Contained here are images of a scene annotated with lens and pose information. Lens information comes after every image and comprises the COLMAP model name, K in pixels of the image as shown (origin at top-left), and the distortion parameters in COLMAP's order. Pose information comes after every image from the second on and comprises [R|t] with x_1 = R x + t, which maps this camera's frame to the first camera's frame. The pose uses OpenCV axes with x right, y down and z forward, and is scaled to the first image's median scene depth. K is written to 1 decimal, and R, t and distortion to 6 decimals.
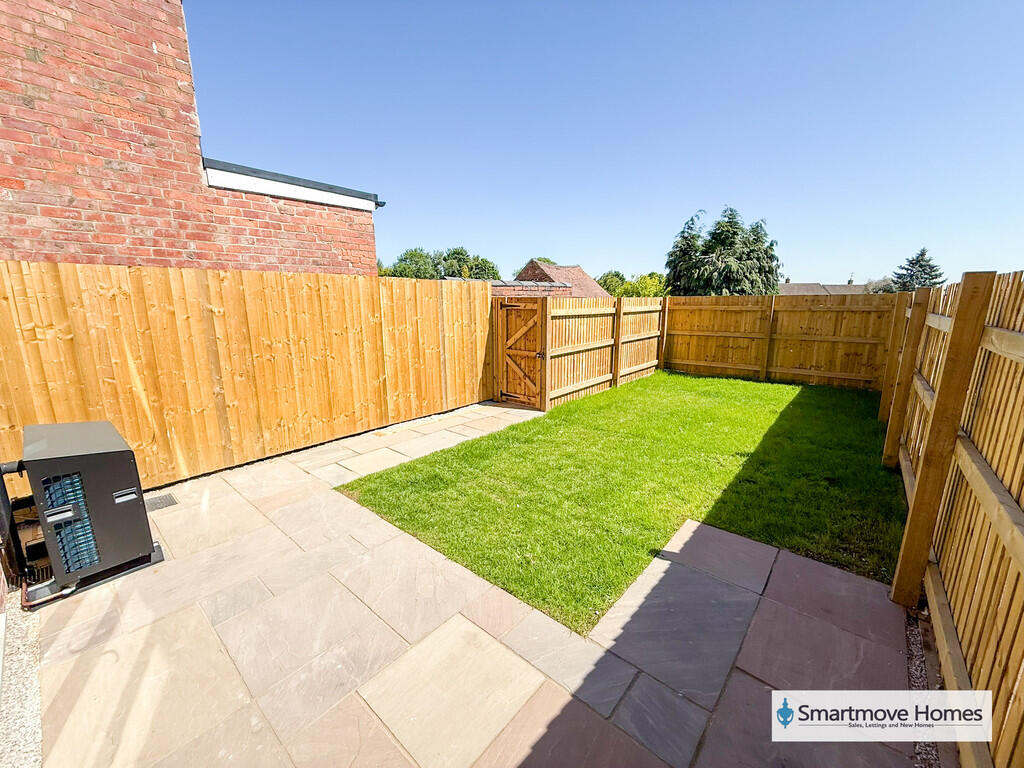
lens RADIAL K [[409.3, 0, 511.6], [0, 409.3, 381.1], [0, 0, 1]] dist [0.000211, 0.000002]
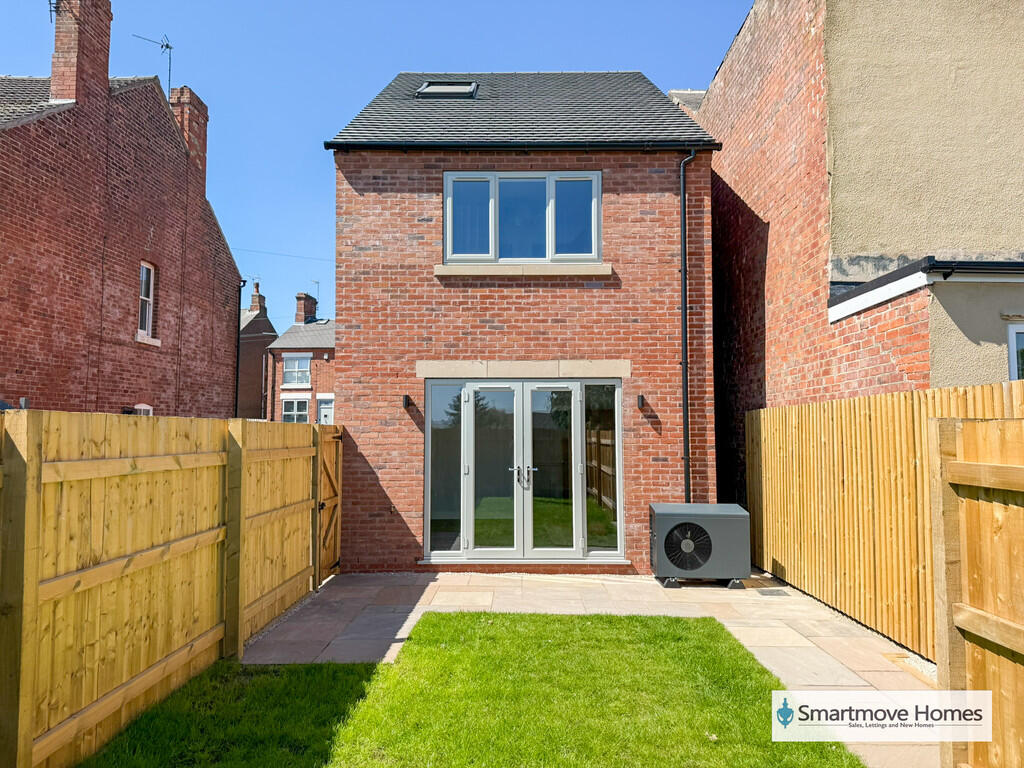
lens RADIAL K [[722.3, 0, 510.2], [0, 722.3, 382.9], [0, 0, 1]] dist [0.058524, -0.052070]
pose [[-0.764912, -0.041012, -0.642827, 0.650245], [-0.119779, 0.989621, 0.079390, -0.225522], [0.632900, 0.137723, -0.761886, 1.154325]]
